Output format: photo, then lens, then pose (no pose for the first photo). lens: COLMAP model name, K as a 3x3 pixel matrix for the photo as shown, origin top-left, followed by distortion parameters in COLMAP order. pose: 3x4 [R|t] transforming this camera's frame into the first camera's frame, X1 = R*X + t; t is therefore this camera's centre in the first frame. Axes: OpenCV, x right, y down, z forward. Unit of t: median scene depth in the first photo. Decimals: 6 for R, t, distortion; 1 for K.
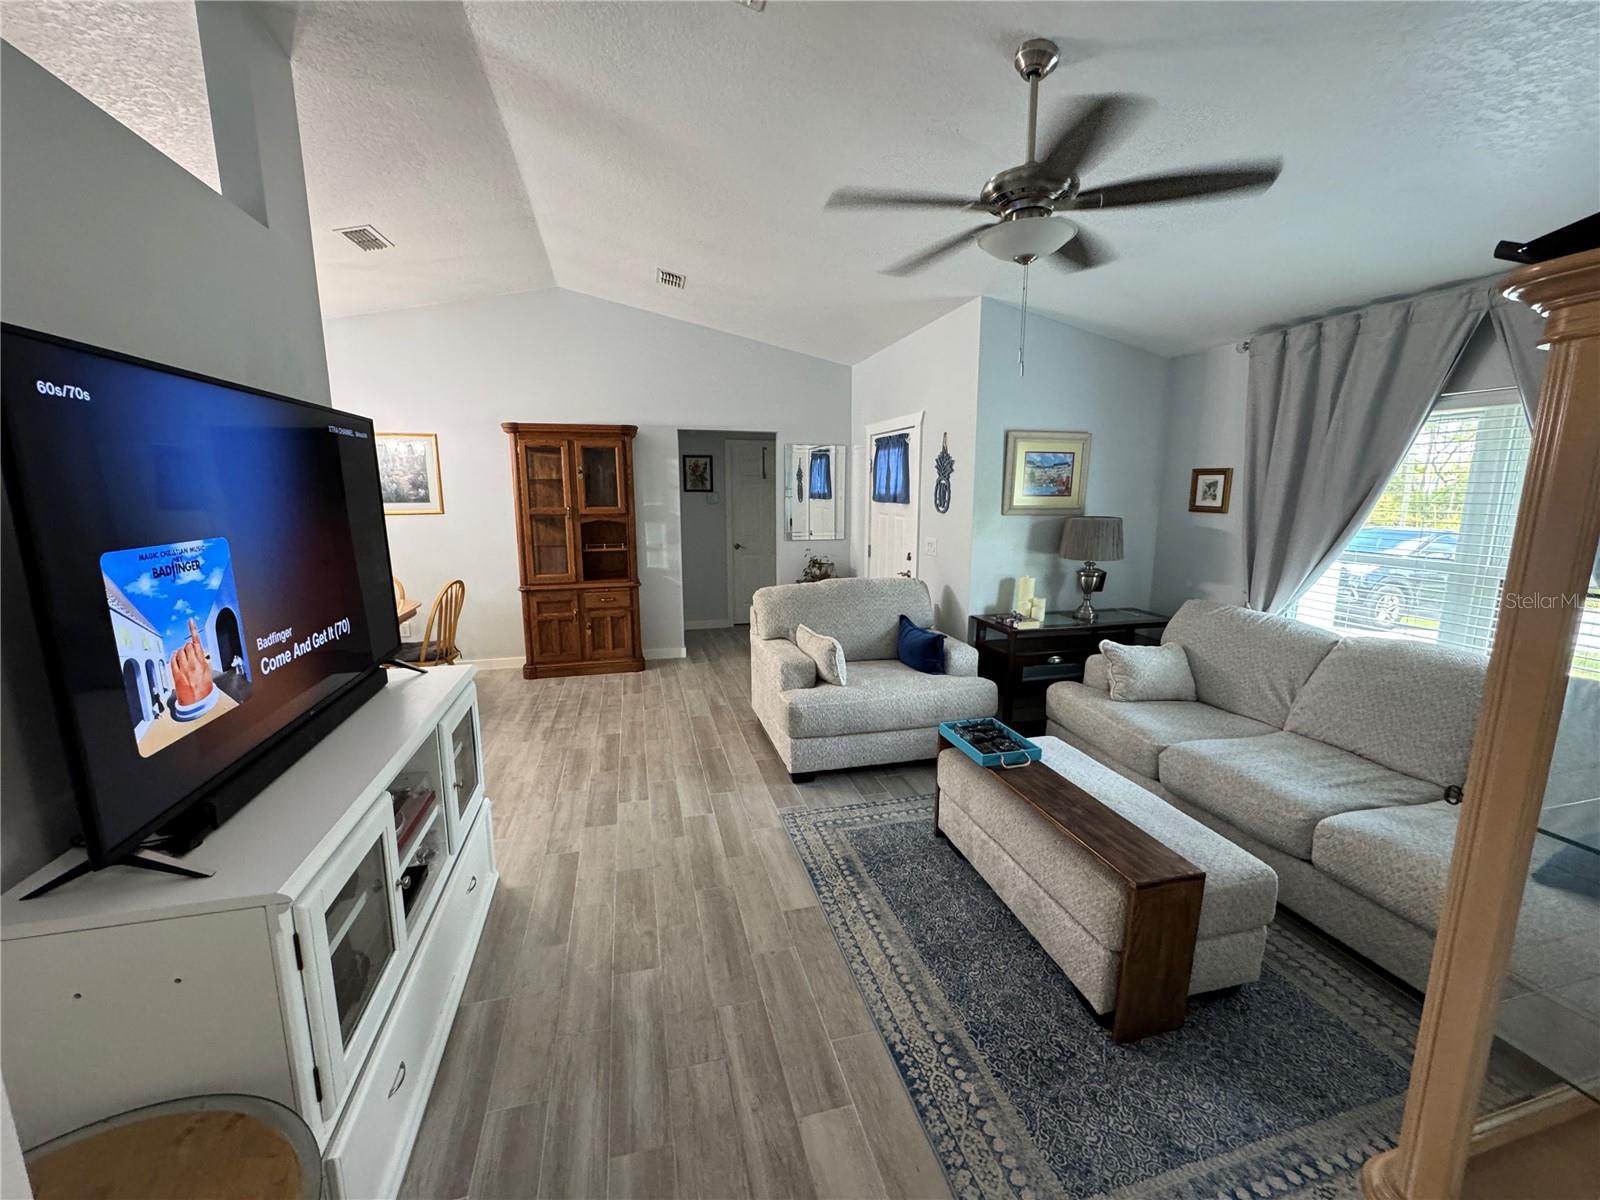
lens RADIAL K [[644.3, 0, 776.9], [0, 644.3, 615.1], [0, 0, 1]] dist [0.001763, -0.001246]
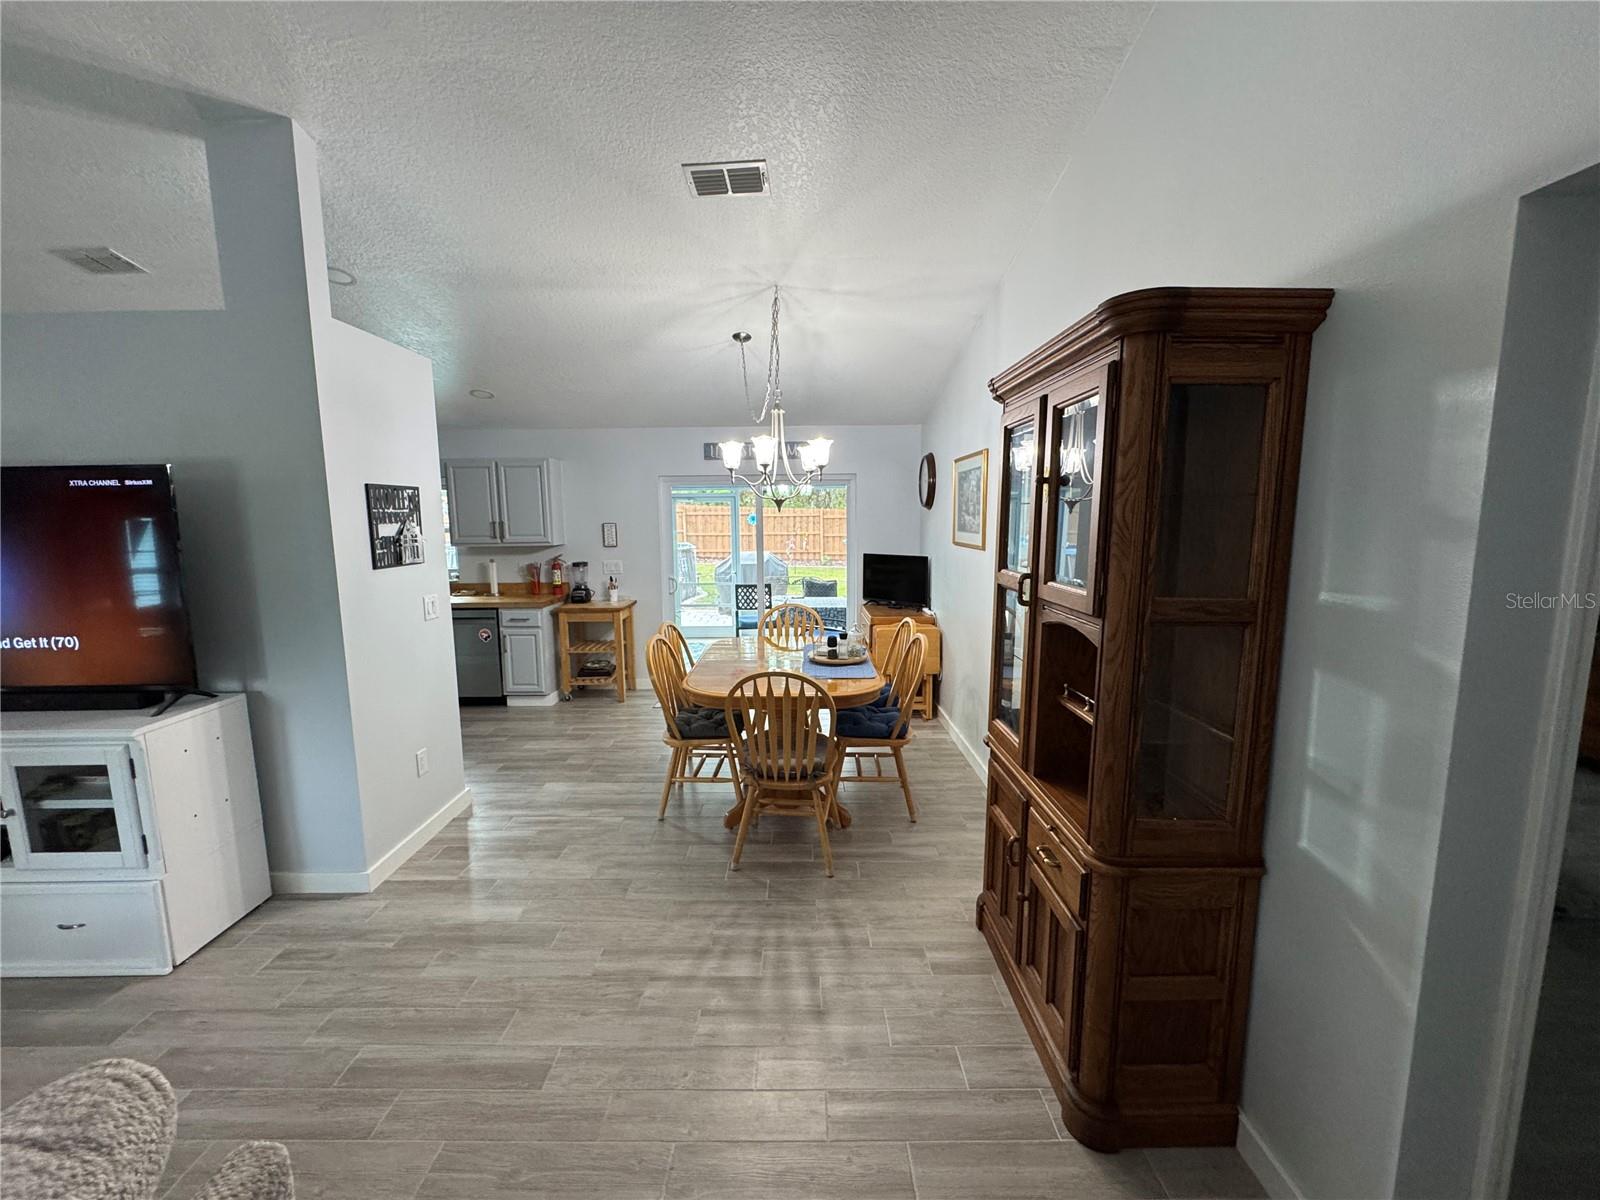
lens RADIAL K [[644.3, 0, 801.0], [0, 644.3, 607.5], [0, 0, 1]] dist [0.001763, -0.001246]
pose [[-0.215173, 0.138834, -0.966657, 0.108818], [-0.181893, 0.966825, 0.179347, -0.277918], [0.959487, 0.214418, -0.182781, 1.356034]]
